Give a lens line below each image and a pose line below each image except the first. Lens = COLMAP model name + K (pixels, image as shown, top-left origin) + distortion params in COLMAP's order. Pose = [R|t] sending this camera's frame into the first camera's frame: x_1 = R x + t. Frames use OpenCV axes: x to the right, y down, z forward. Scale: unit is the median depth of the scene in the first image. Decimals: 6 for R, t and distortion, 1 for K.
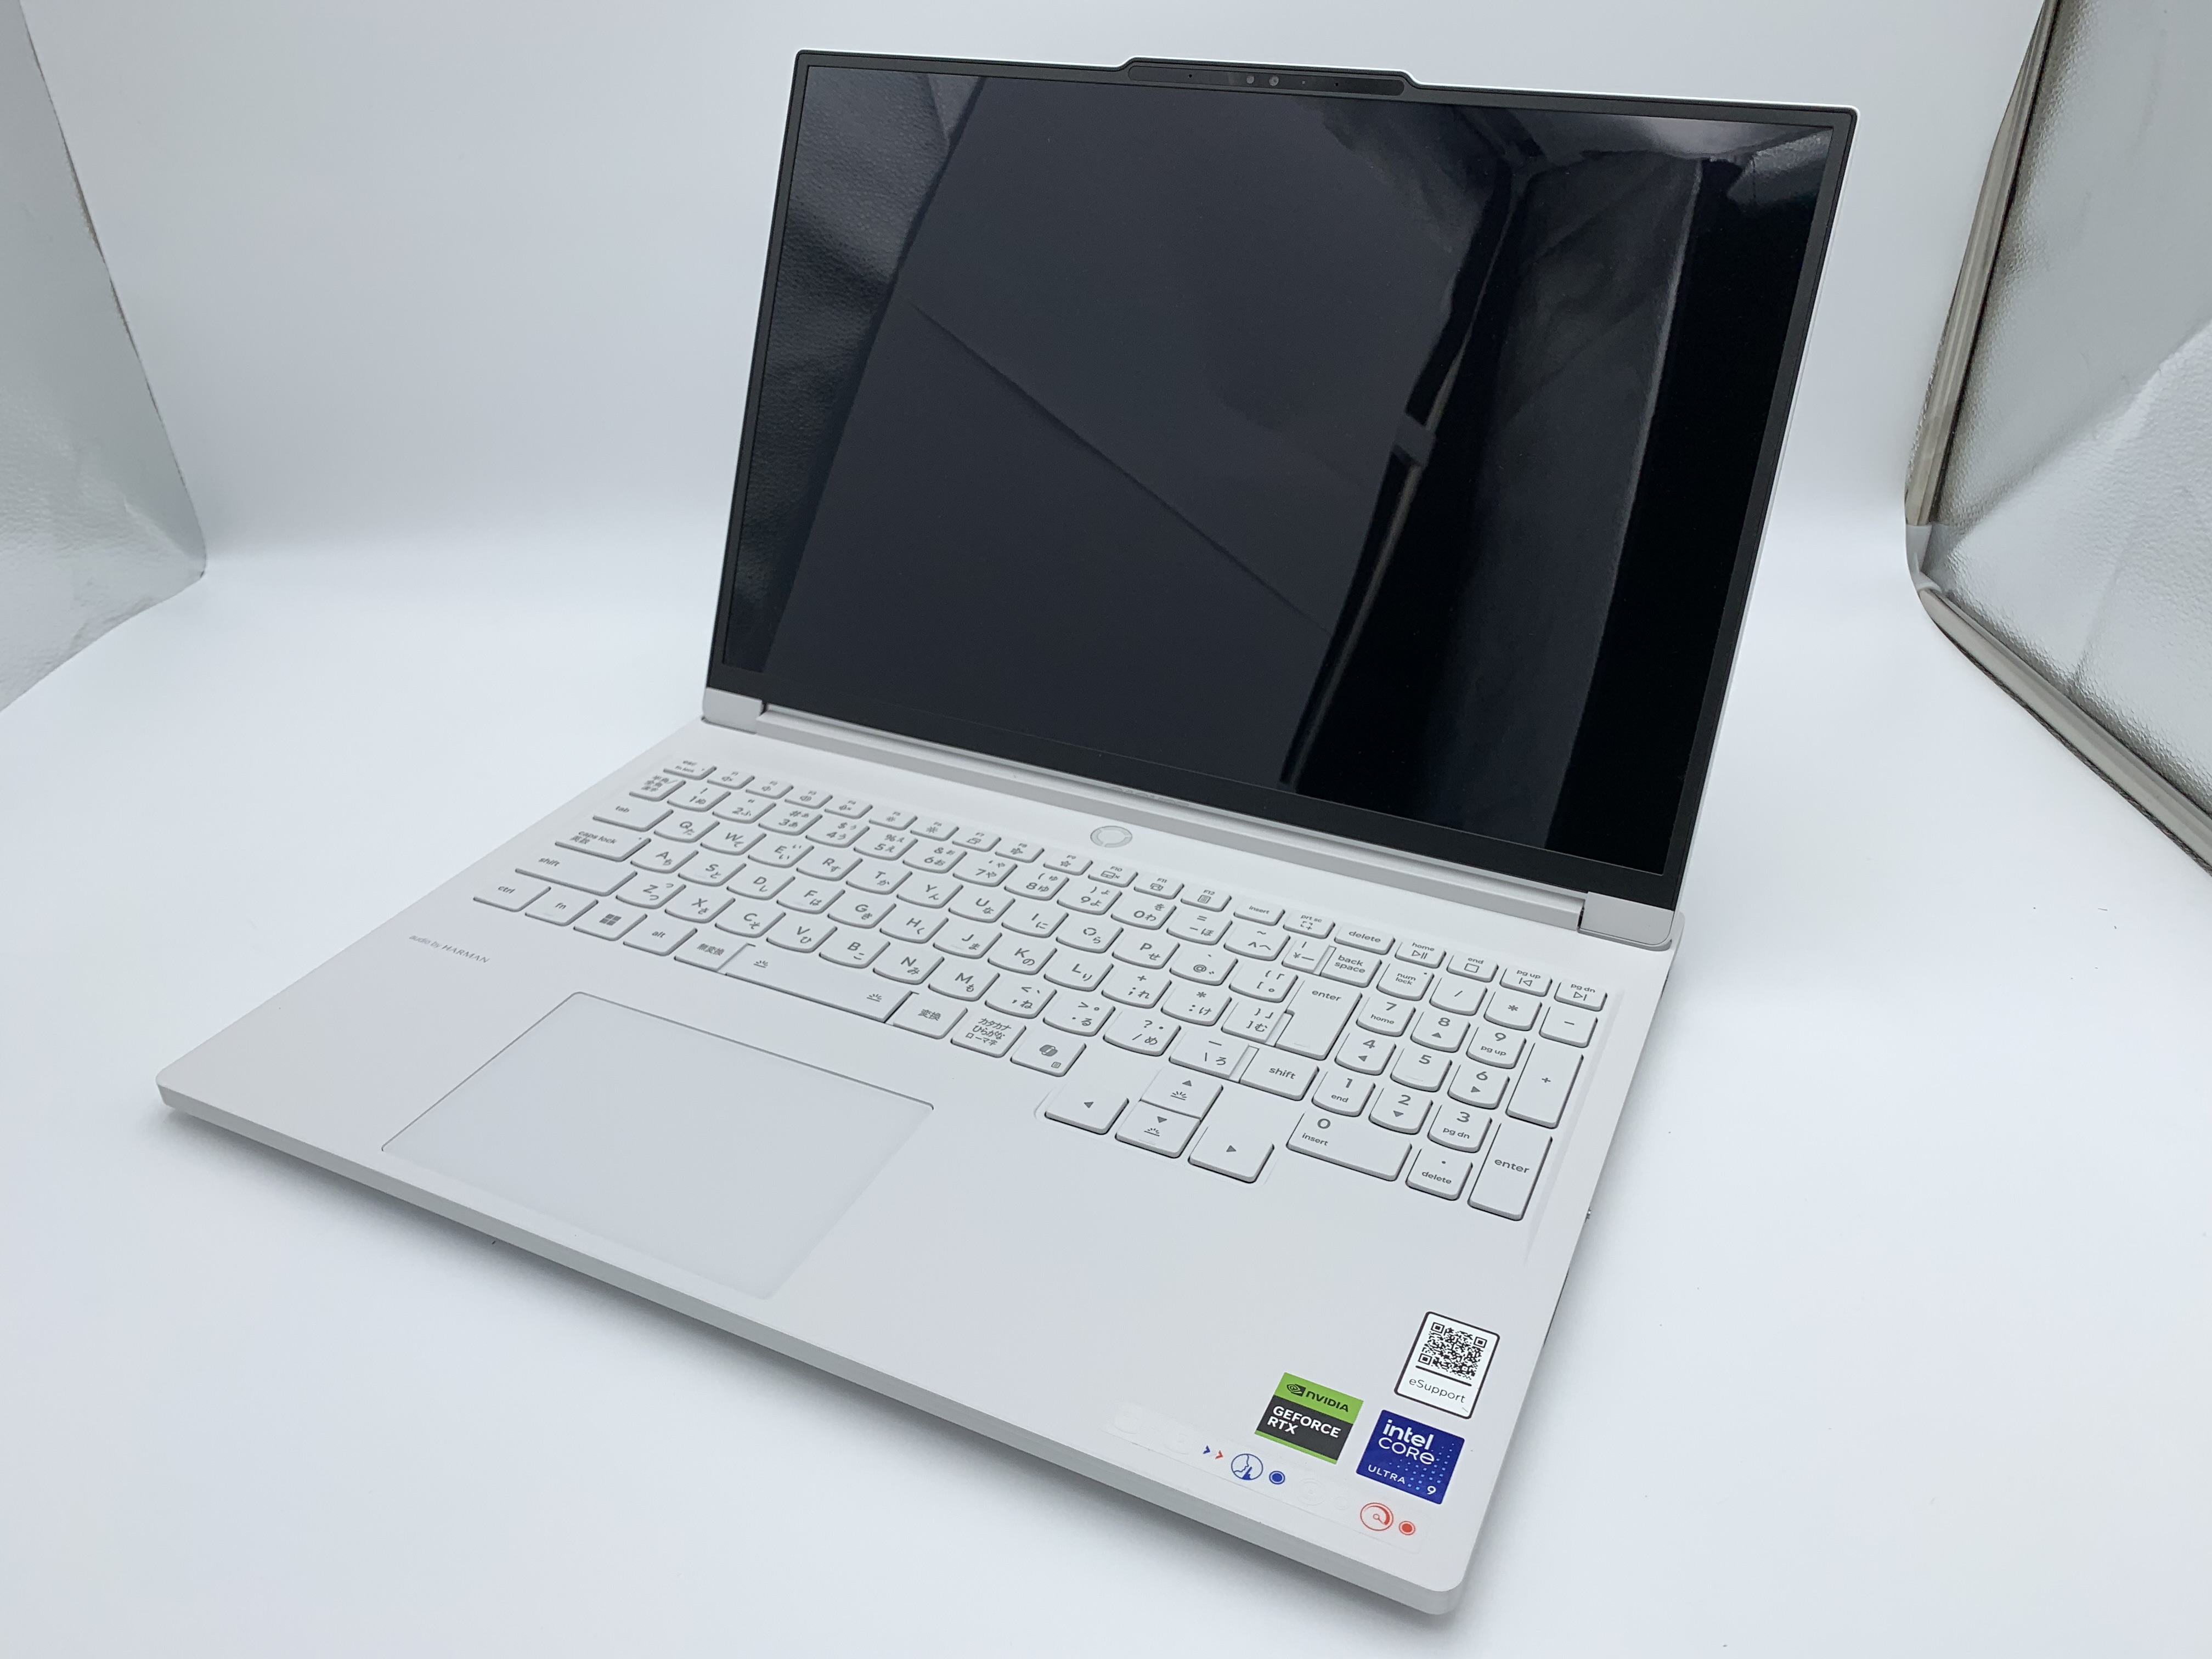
lens RADIAL K [[1687.4, 0, 1091.6], [0, 1687.4, 828.9], [0, 0, 1]] dist [-0.000765, 0.010142]
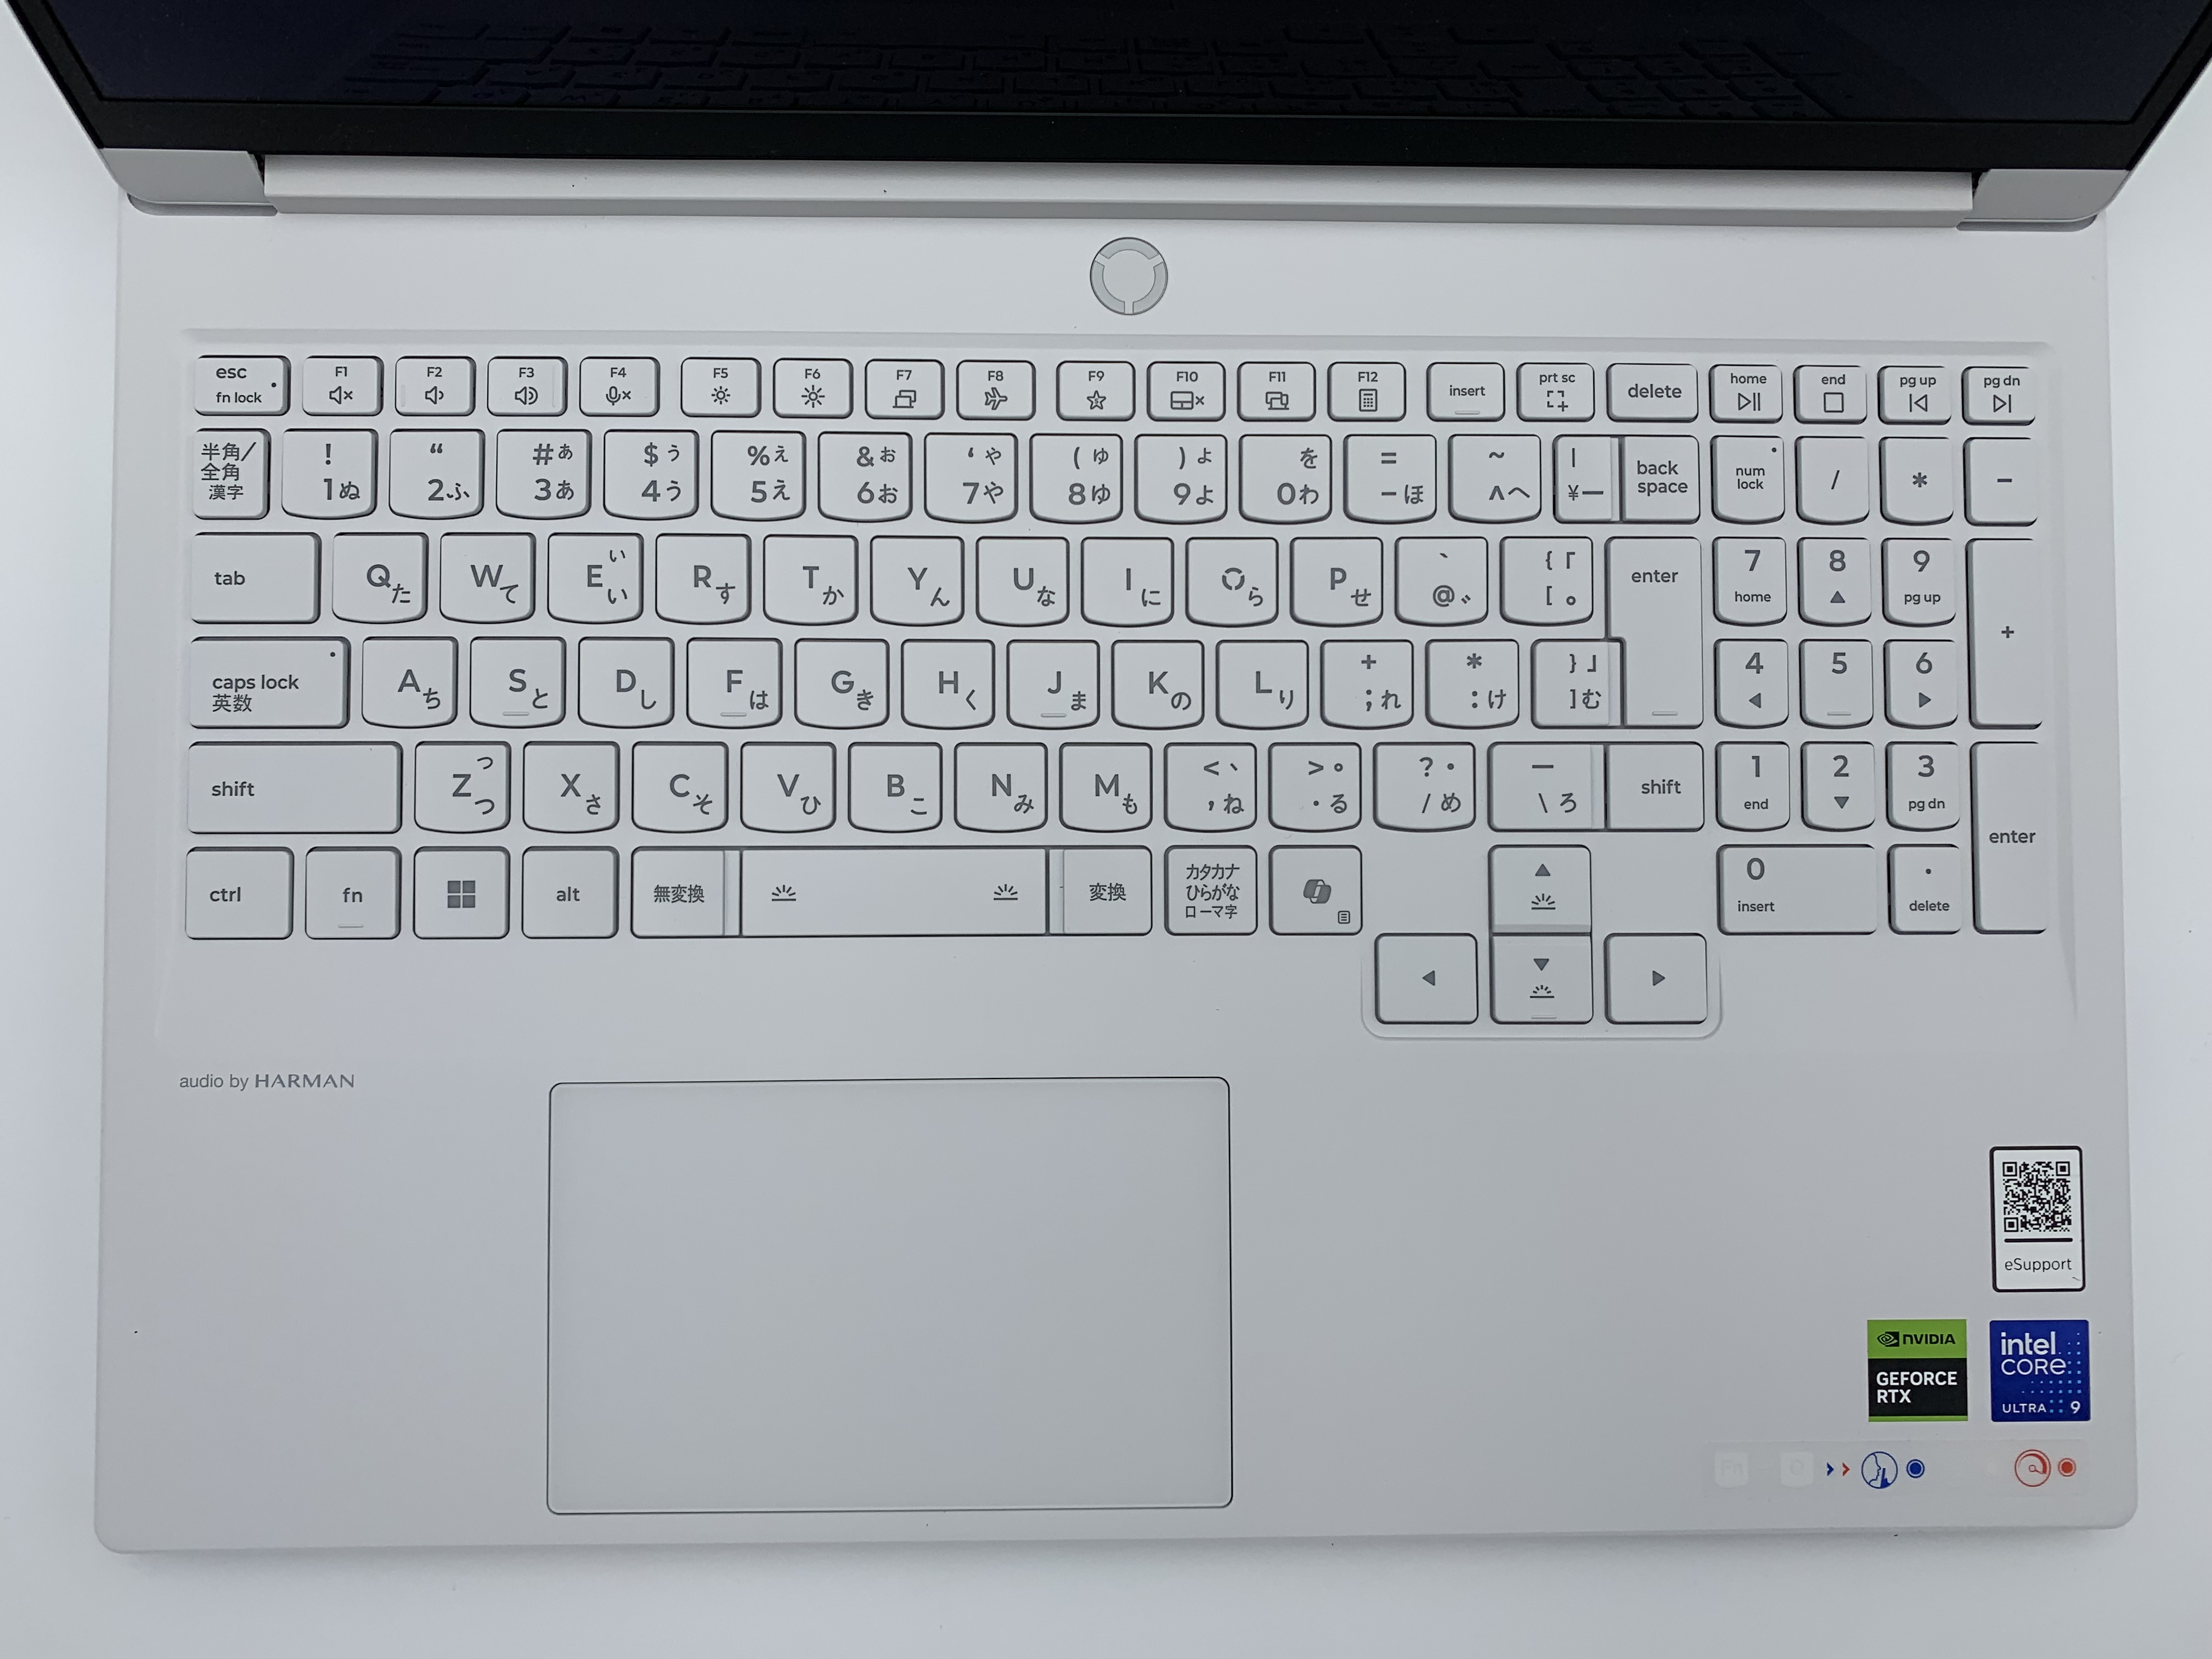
lens RADIAL K [[1687.4, 0, 1091.6], [0, 1687.4, 828.9], [0, 0, 1]] dist [-0.000765, 0.010142]
pose [[0.895302, -0.444311, 0.031953, -0.145892], [0.204455, 0.473594, 0.856684, -0.580865], [-0.395767, -0.760458, 0.514851, 0.912790]]
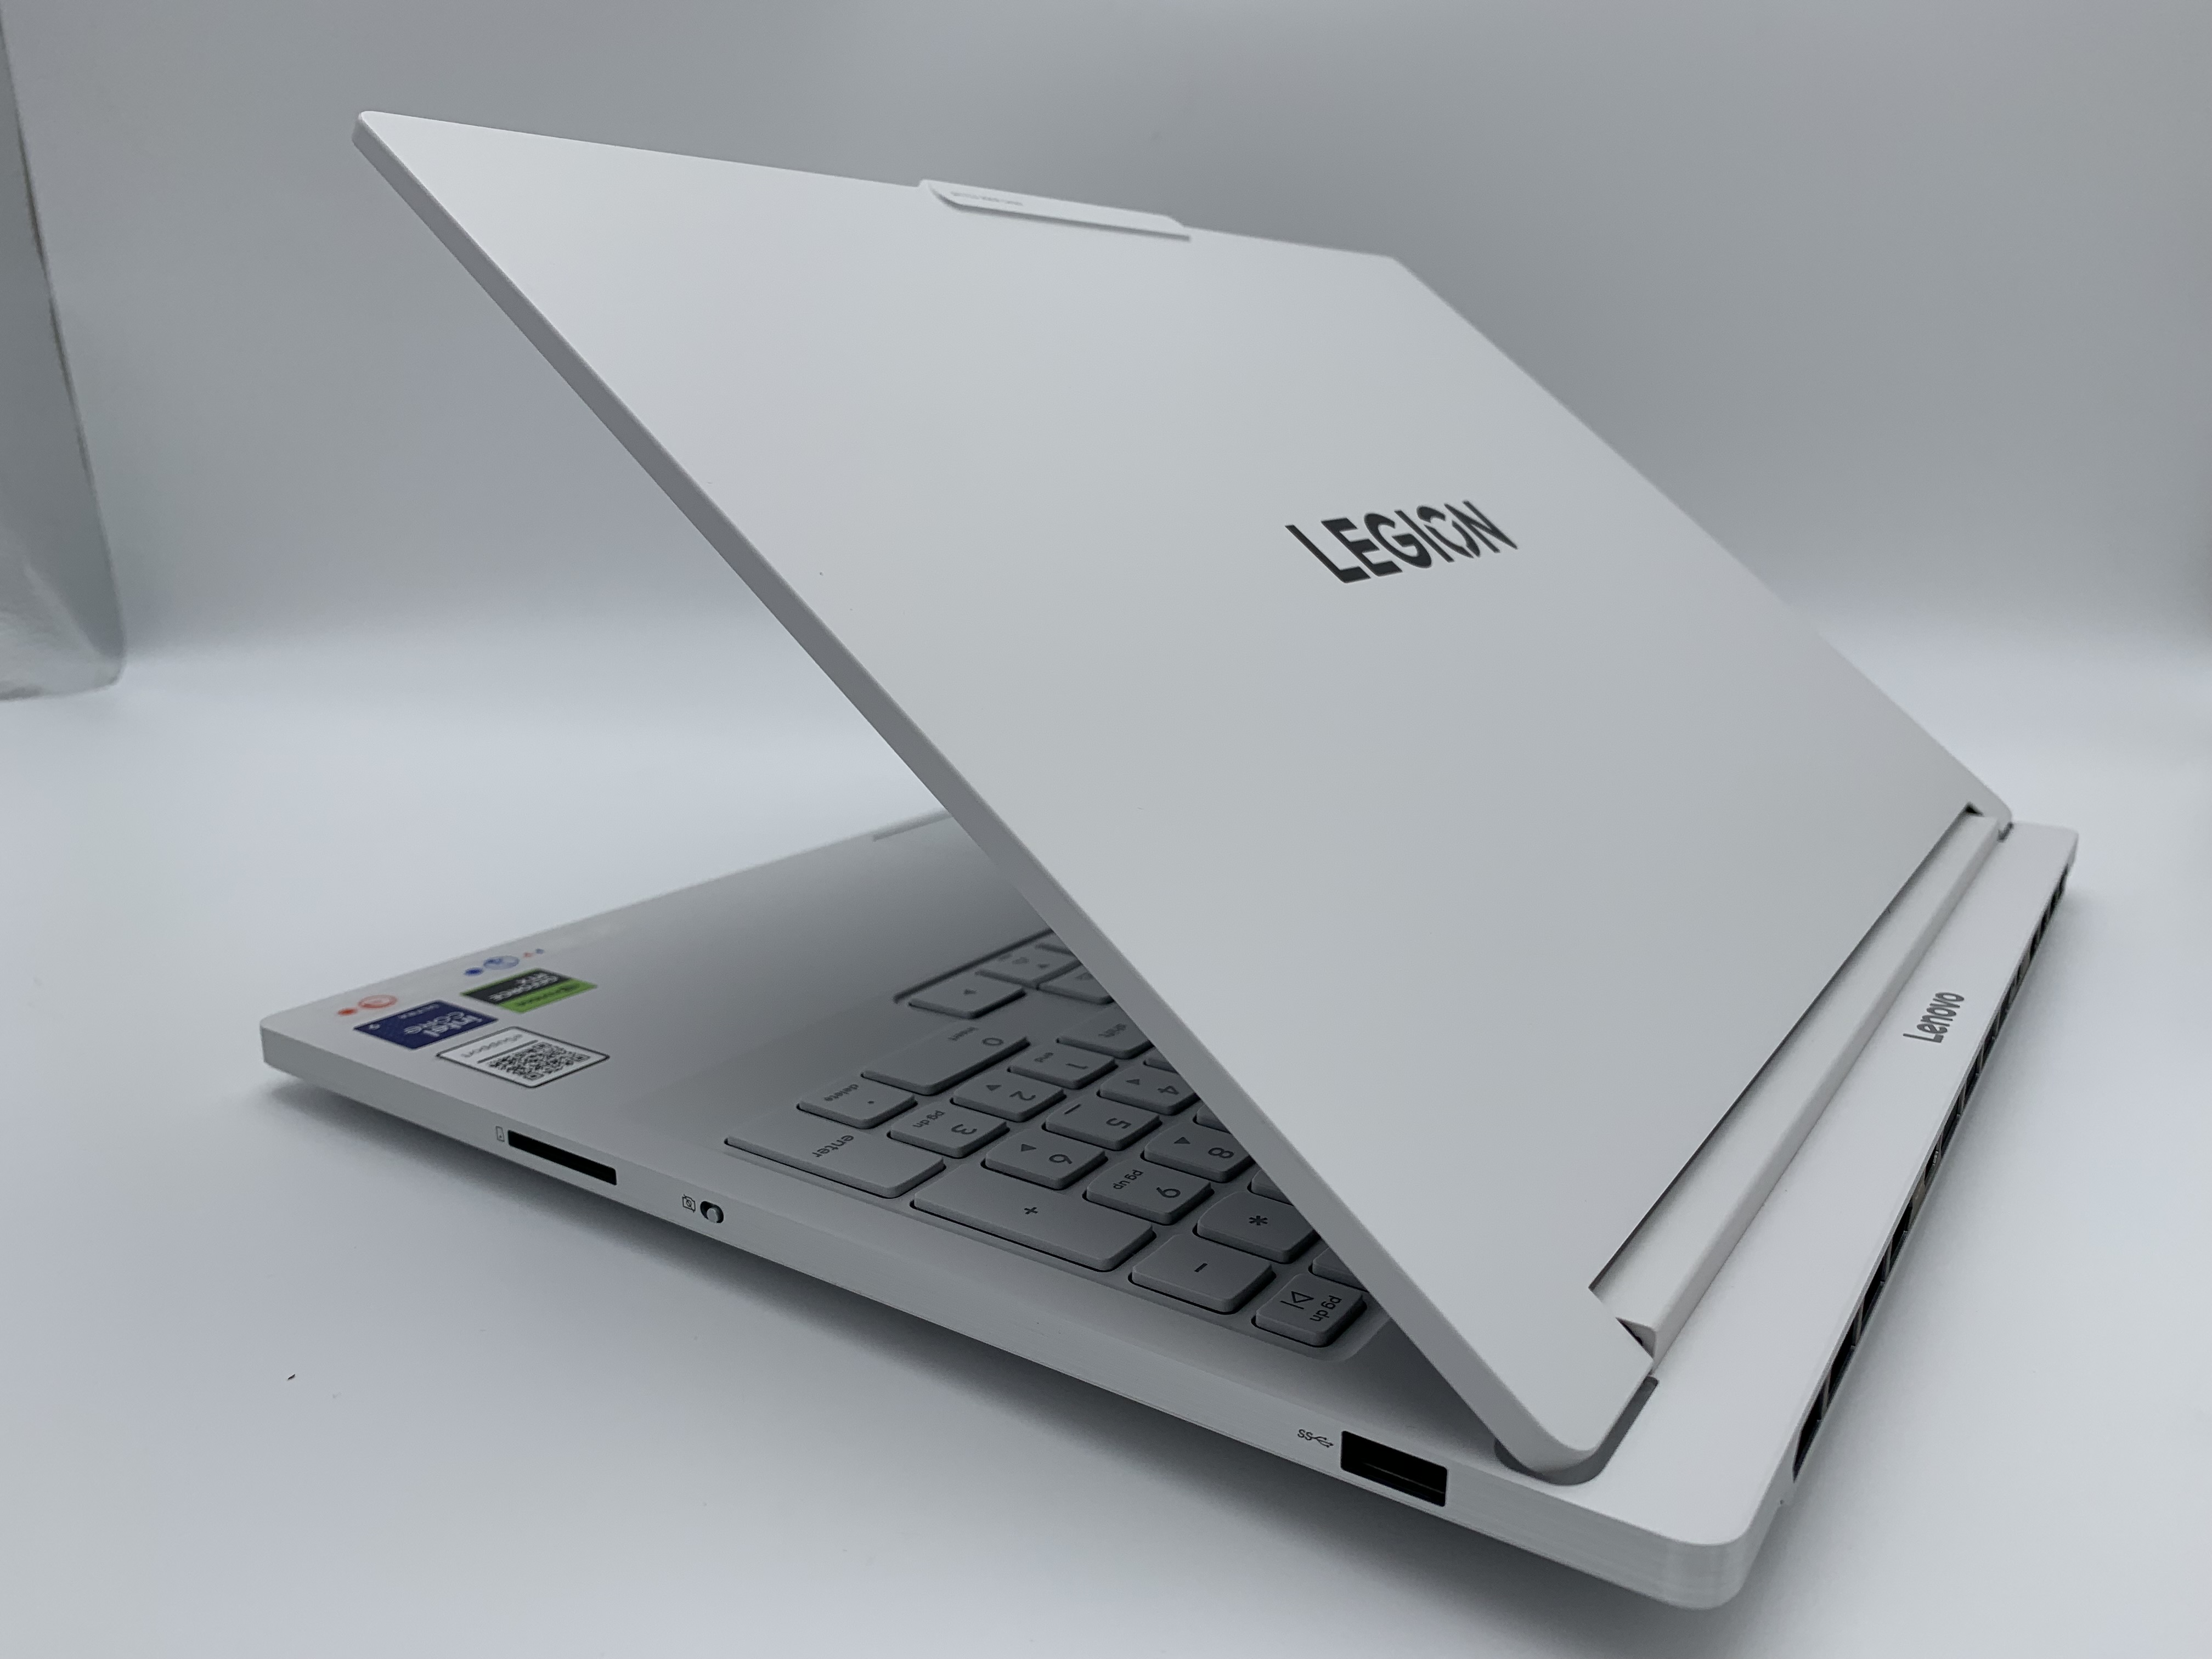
lens RADIAL K [[1687.4, 0, 1091.6], [0, 1687.4, 828.9], [0, 0, 1]] dist [-0.000765, 0.010142]
pose [[-0.140324, 0.252154, -0.957459, 0.913072], [-0.503003, 0.814784, 0.288299, -0.133511], [0.852818, 0.522059, 0.012501, 1.174428]]
